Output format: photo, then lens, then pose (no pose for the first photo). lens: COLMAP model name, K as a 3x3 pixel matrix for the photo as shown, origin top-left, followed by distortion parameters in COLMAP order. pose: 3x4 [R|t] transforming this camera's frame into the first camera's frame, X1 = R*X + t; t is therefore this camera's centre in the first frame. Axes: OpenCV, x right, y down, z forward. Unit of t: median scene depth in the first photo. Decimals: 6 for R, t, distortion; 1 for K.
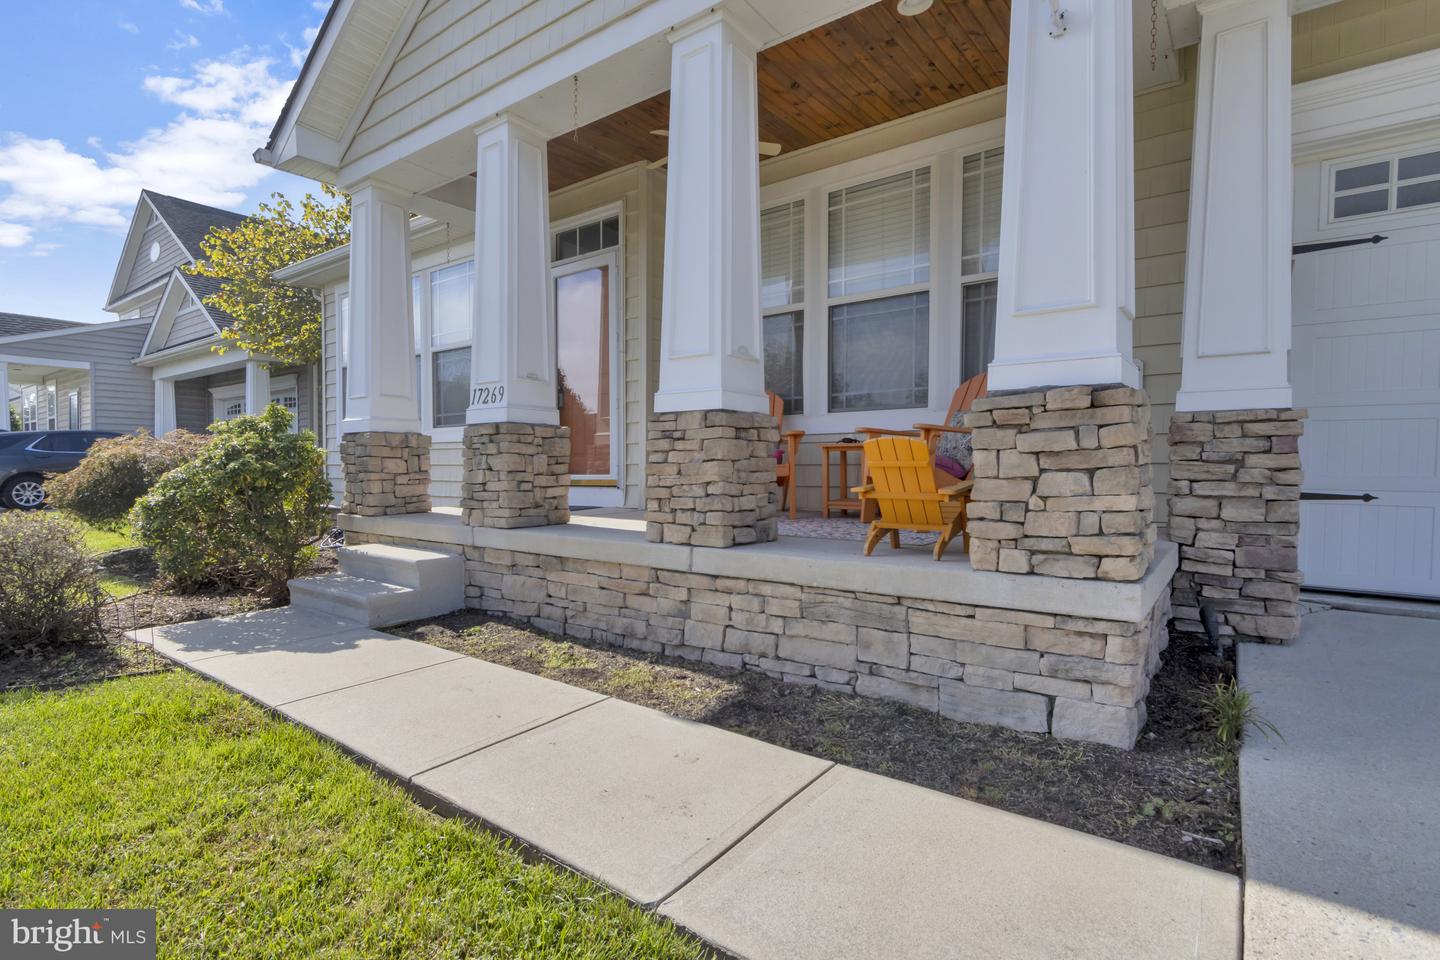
lens RADIAL K [[726.4, 0, 685.1], [0, 726.4, 478.6], [0, 0, 1]] dist [0.002185, -0.001536]
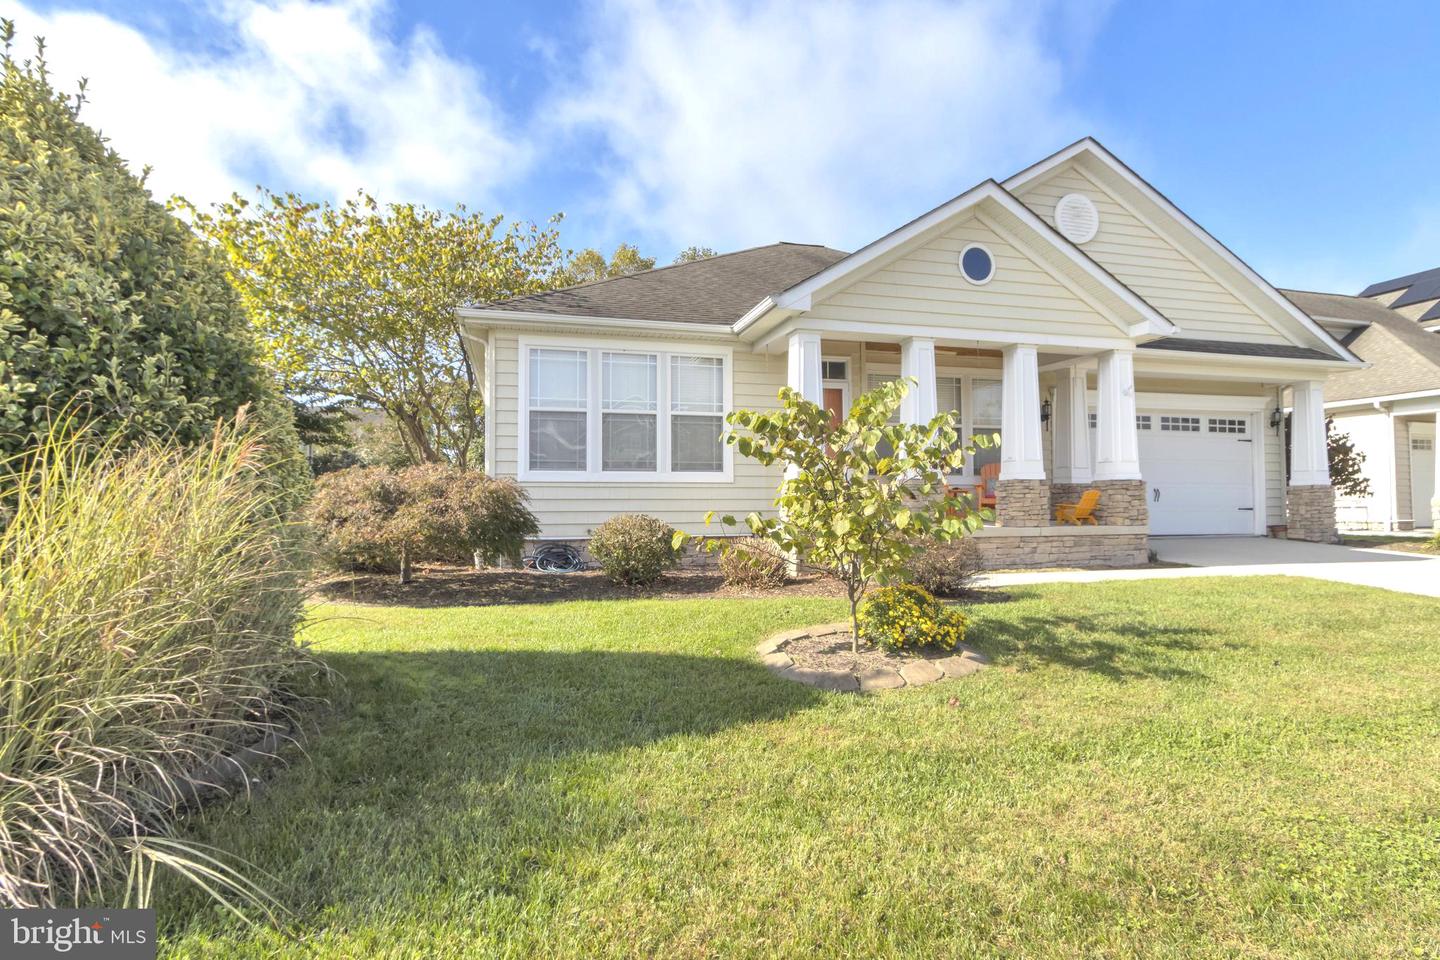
lens RADIAL K [[726.4, 0, 714.8], [0, 726.4, 483.2], [0, 0, 1]] dist [0.002185, -0.001536]
pose [[0.586008, 0.018130, 0.810103, -2.617041], [0.016685, 0.999268, -0.034433, -0.002433], [-0.810134, 0.033694, 0.585276, 0.306689]]
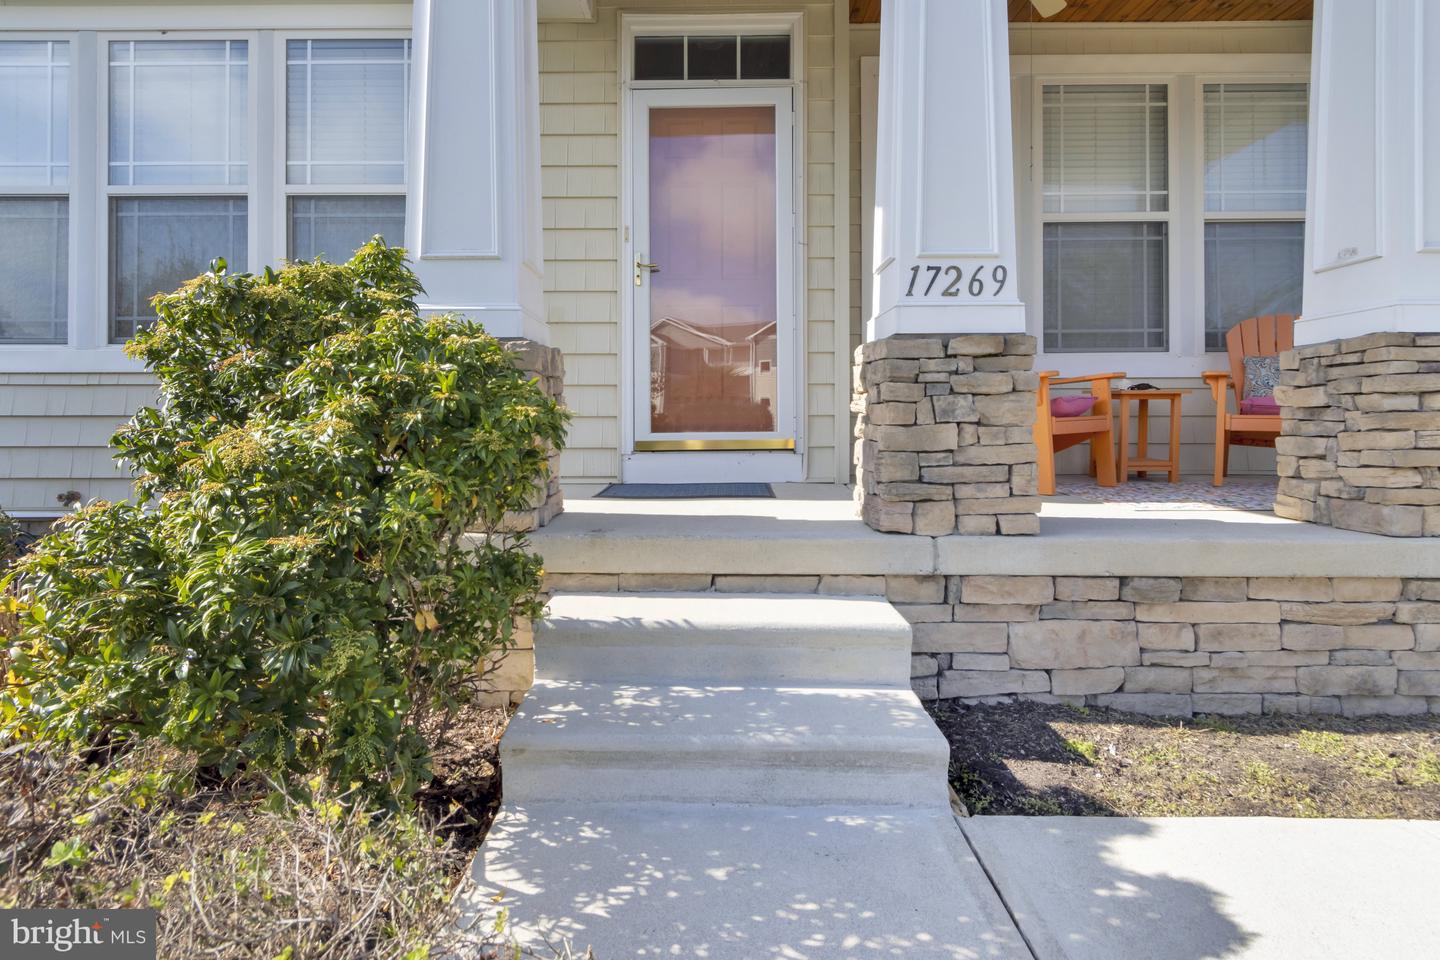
lens RADIAL K [[726.4, 0, 707.2], [0, 726.4, 426.8], [0, 0, 1]] dist [0.002185, -0.001536]
pose [[0.790909, -0.006540, 0.611898, -0.821082], [0.010606, 0.999939, -0.003021, -0.012087], [-0.611841, 0.008879, 0.790931, 0.788766]]
